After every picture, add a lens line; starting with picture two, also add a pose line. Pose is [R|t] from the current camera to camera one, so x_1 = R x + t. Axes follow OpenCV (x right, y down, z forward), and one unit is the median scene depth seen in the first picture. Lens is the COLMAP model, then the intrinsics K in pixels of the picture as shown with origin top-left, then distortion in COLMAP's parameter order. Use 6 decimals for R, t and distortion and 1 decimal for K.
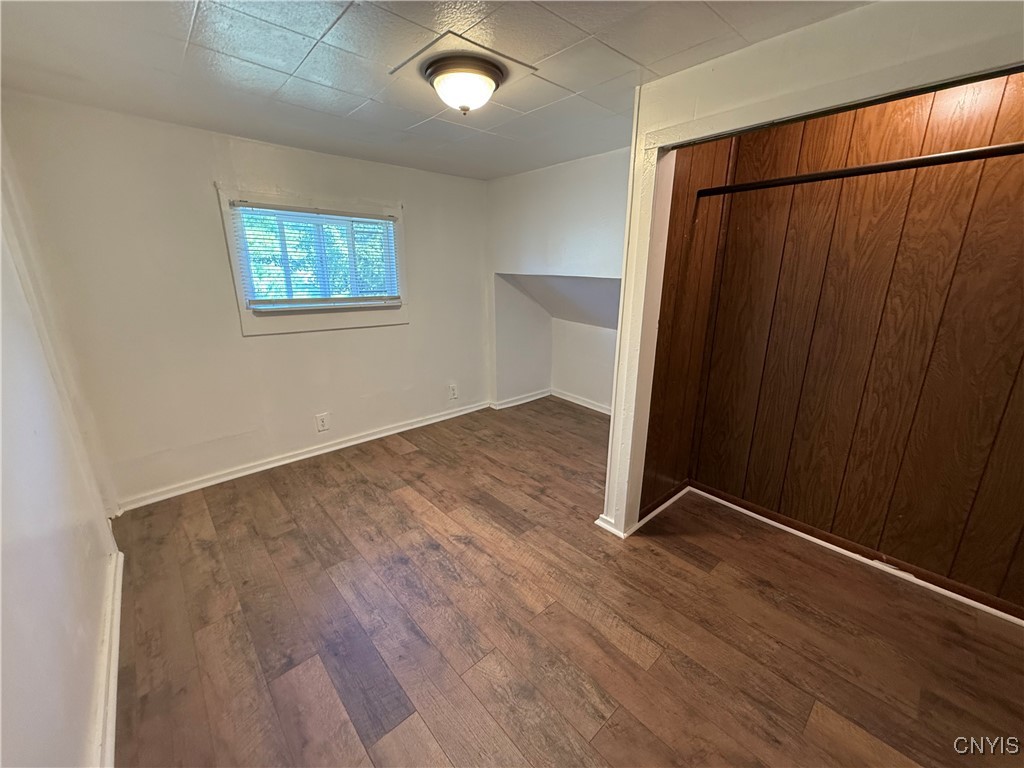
lens RADIAL K [[407.2, 0, 508.4], [0, 407.2, 382.8], [0, 0, 1]] dist [0.001720, -0.001031]
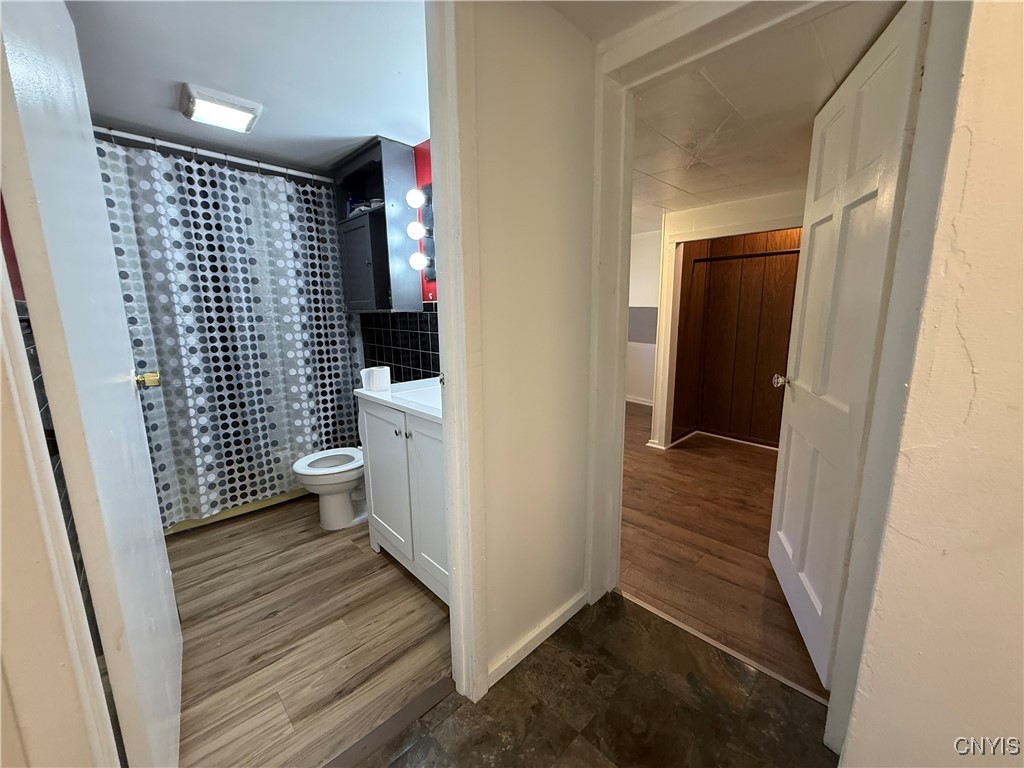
lens RADIAL K [[407.2, 0, 507.2], [0, 407.2, 382.6], [0, 0, 1]] dist [0.001720, -0.001031]
pose [[0.999200, -0.024980, 0.031227, -0.451549], [0.027633, 0.995769, -0.087641, 0.230042], [-0.028905, 0.088434, 0.995663, -0.773629]]
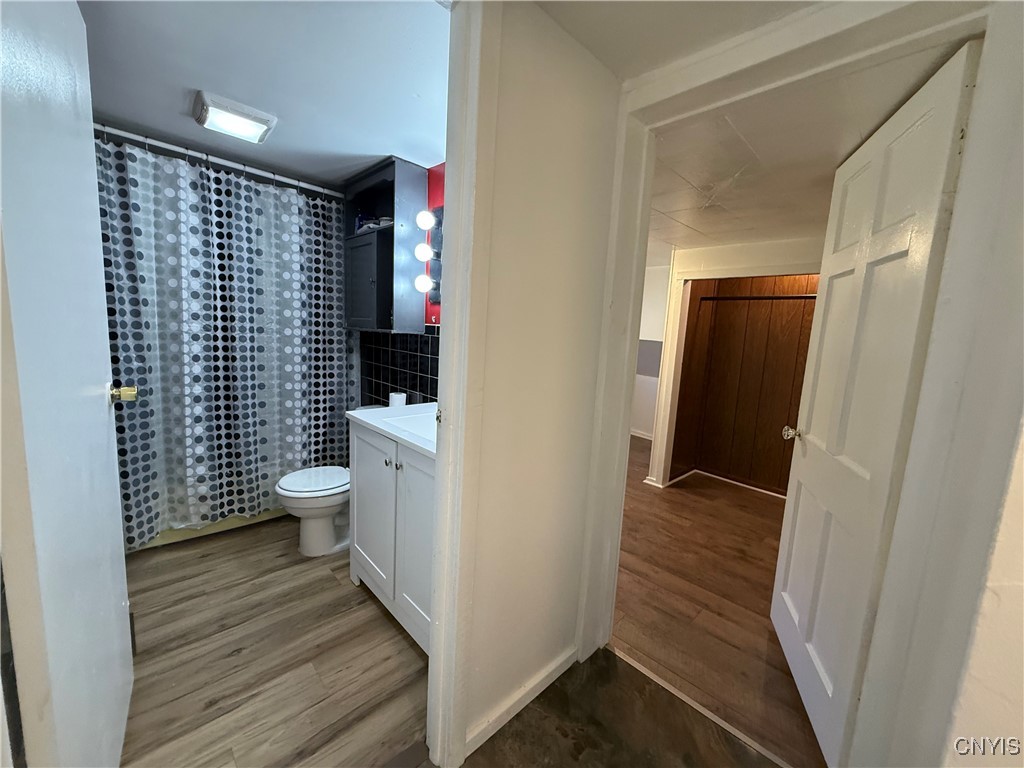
lens RADIAL K [[407.2, 0, 508.0], [0, 407.2, 383.0], [0, 0, 1]] dist [0.001720, -0.001031]
pose [[0.998334, 0.043125, 0.038326, -0.456568], [-0.037619, 0.990225, -0.134310, 0.199395], [-0.043744, 0.132645, 0.990198, -0.741698]]
